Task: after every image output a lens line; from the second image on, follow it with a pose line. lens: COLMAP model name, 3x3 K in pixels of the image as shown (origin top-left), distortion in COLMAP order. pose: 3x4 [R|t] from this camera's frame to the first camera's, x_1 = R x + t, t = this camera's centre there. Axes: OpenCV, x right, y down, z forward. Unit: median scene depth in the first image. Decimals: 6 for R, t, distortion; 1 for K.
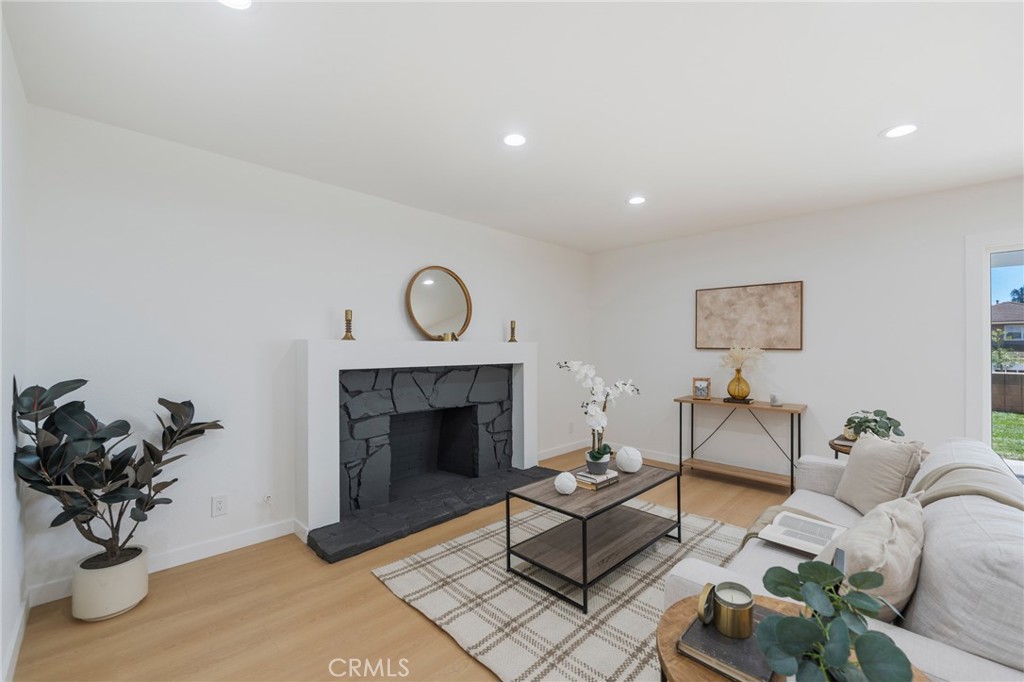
lens RADIAL K [[413.6, 0, 512.6], [0, 413.6, 345.6], [0, 0, 1]] dist [-0.002794, 0.000482]
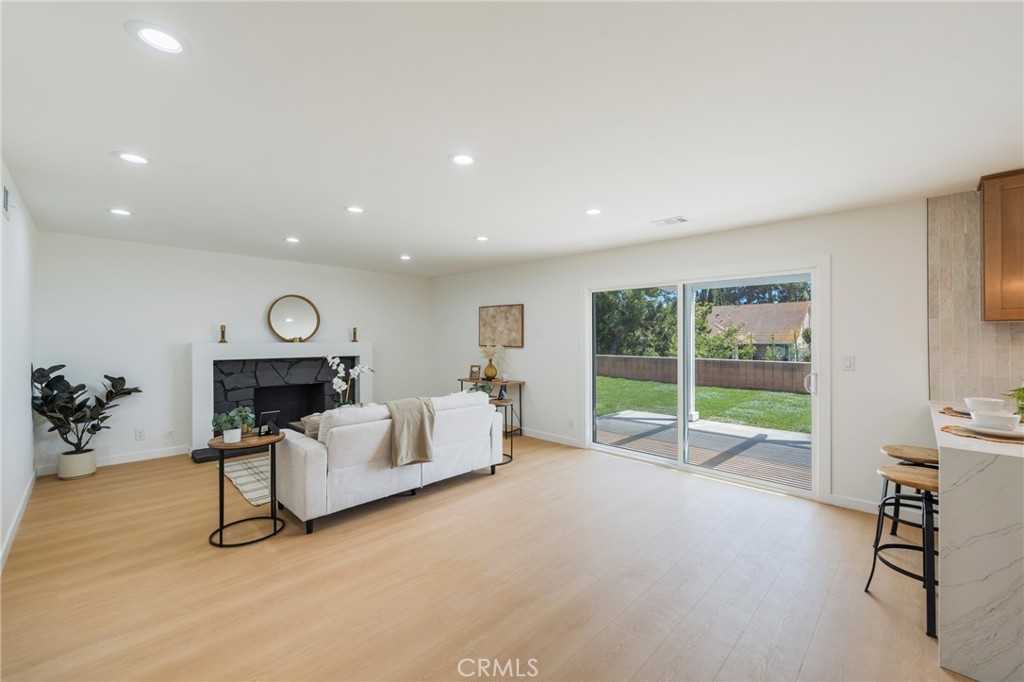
lens RADIAL K [[413.6, 0, 514.1], [0, 413.6, 334.6], [0, 0, 1]] dist [-0.002794, 0.000482]
pose [[0.999969, -0.001696, 0.007752, 0.970548], [0.001731, 0.999988, -0.004521, -0.045975], [-0.007744, 0.004534, 0.999960, -0.877974]]
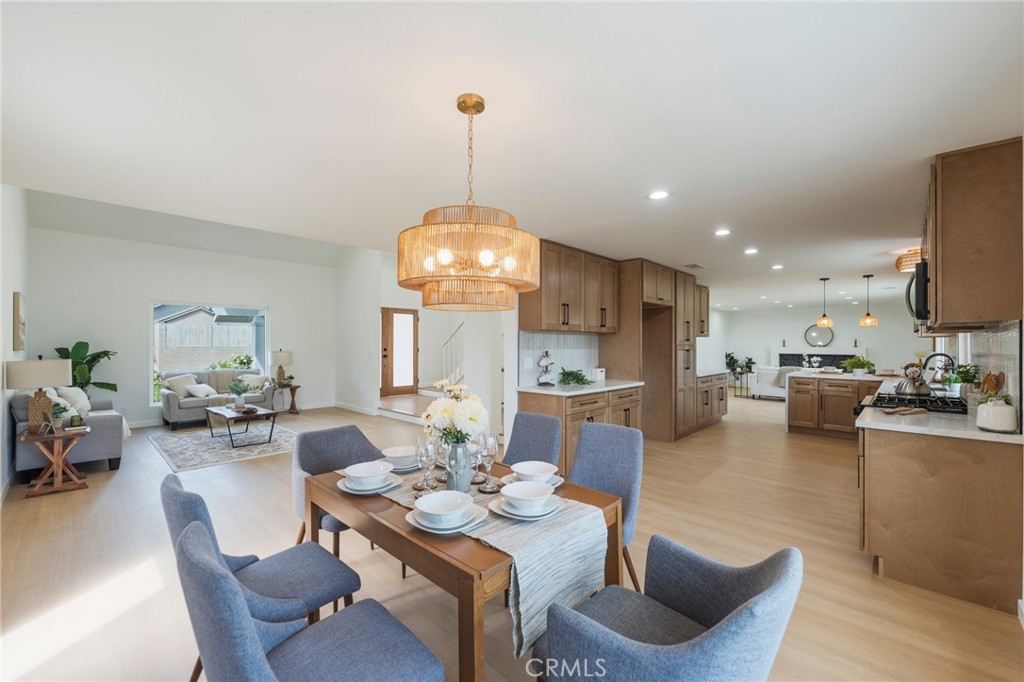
lens RADIAL K [[413.6, 0, 505.2], [0, 413.6, 344.0], [0, 0, 1]] dist [-0.002794, 0.000482]
pose [[0.006597, -0.001197, -0.999978, 4.590759], [0.000946, 0.999999, -0.001191, -0.047760], [0.999978, -0.000938, 0.006599, -2.251114]]
